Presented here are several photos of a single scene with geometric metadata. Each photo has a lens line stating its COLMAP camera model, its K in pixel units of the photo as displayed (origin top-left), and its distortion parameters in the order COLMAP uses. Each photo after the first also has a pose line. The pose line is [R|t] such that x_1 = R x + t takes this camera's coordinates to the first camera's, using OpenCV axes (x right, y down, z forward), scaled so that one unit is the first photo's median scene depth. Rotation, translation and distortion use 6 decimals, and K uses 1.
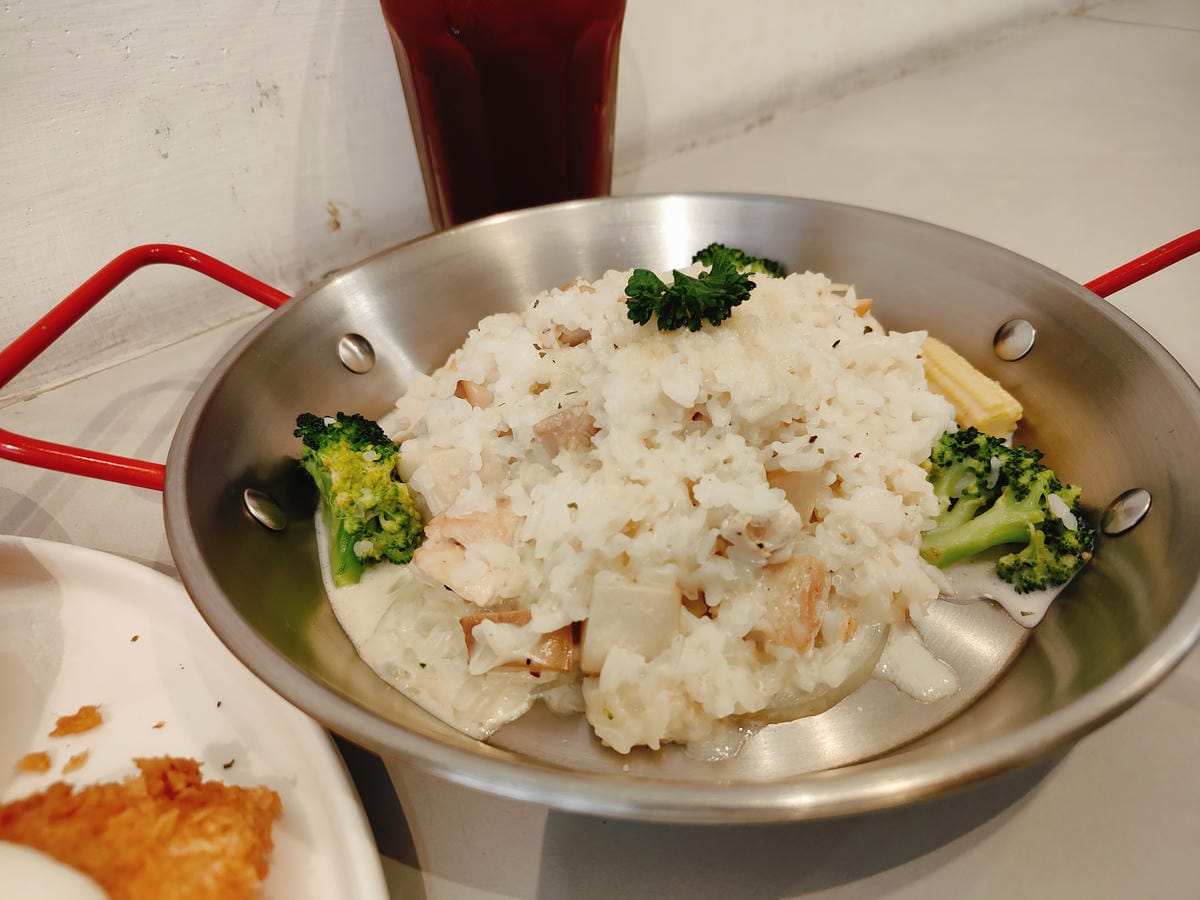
lens RADIAL K [[851.7, 0, 600.0], [0, 851.7, 450.0], [0, 0, 1]] dist [-0.013599, -0.009893]
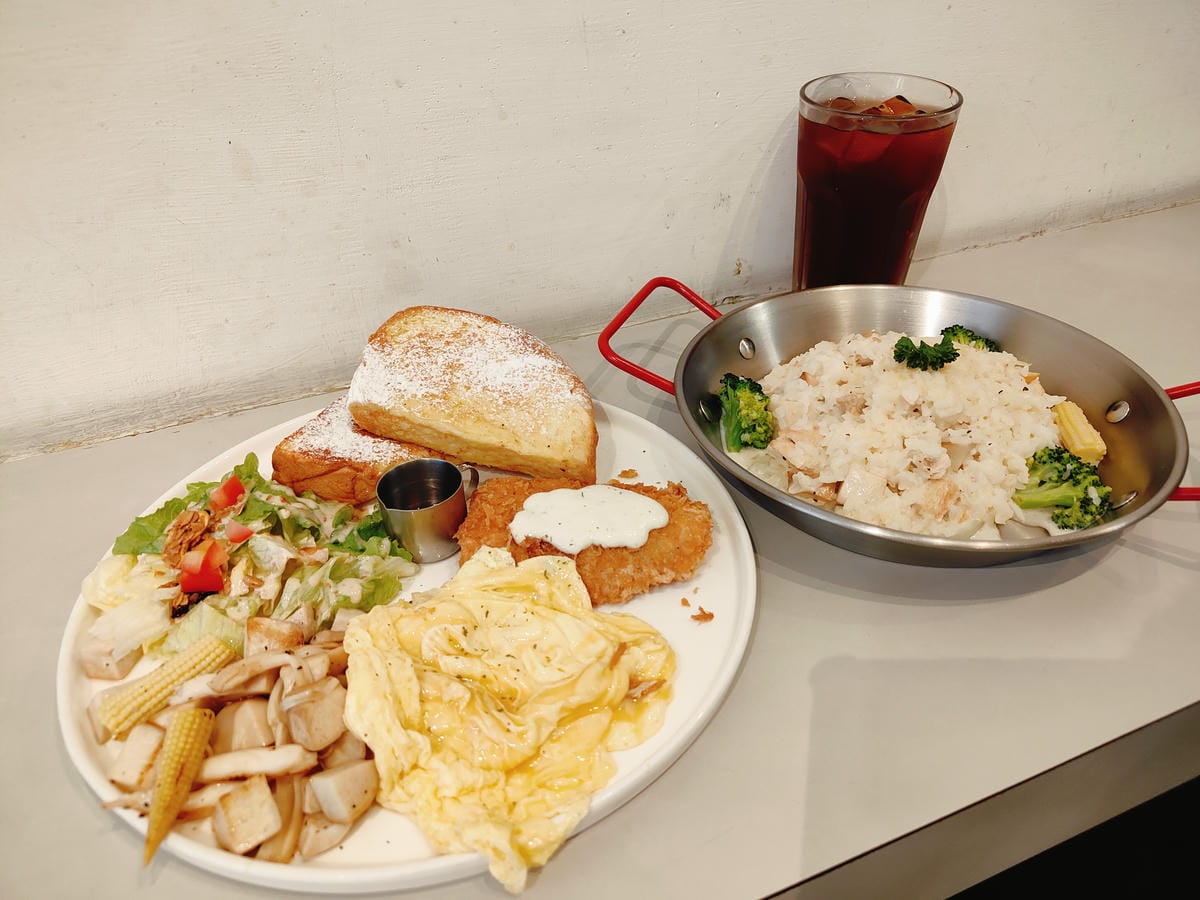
lens RADIAL K [[838.6, 0, 600.0], [0, 838.6, 450.0], [0, 0, 1]] dist [-0.006378, -0.002042]
pose [[0.931712, 0.225142, -0.284998, -0.001718], [-0.223957, 0.973889, 0.037192, 0.153105], [0.285930, 0.029175, 0.957806, -1.203255]]
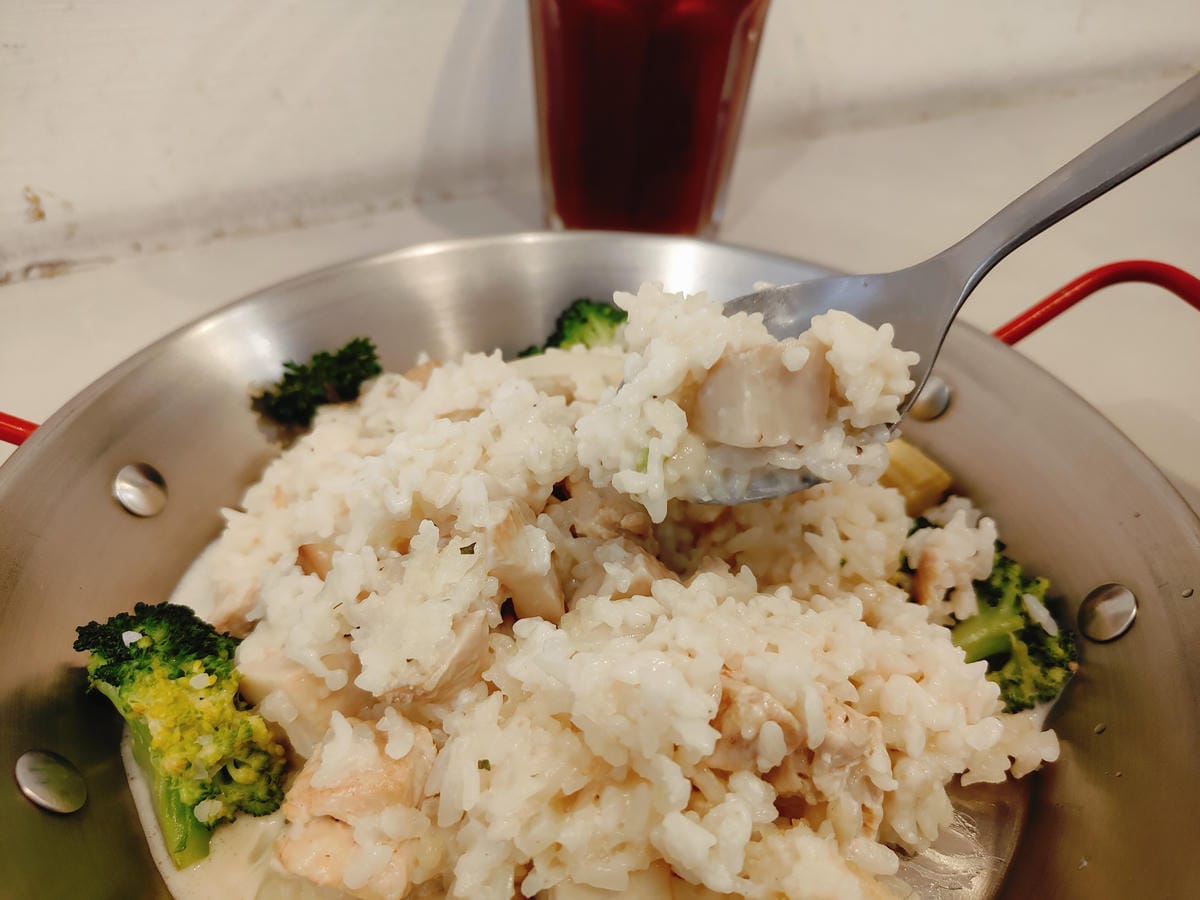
lens RADIAL K [[852.3, 0, 543.1], [0, 852.3, 422.8], [0, 0, 1]] dist [-0.062183, -0.001199]
pose [[0.967046, -0.100327, 0.234000, -0.140801], [0.087589, 0.994084, 0.064233, -0.225410], [-0.239060, -0.041621, 0.970112, 0.282735]]
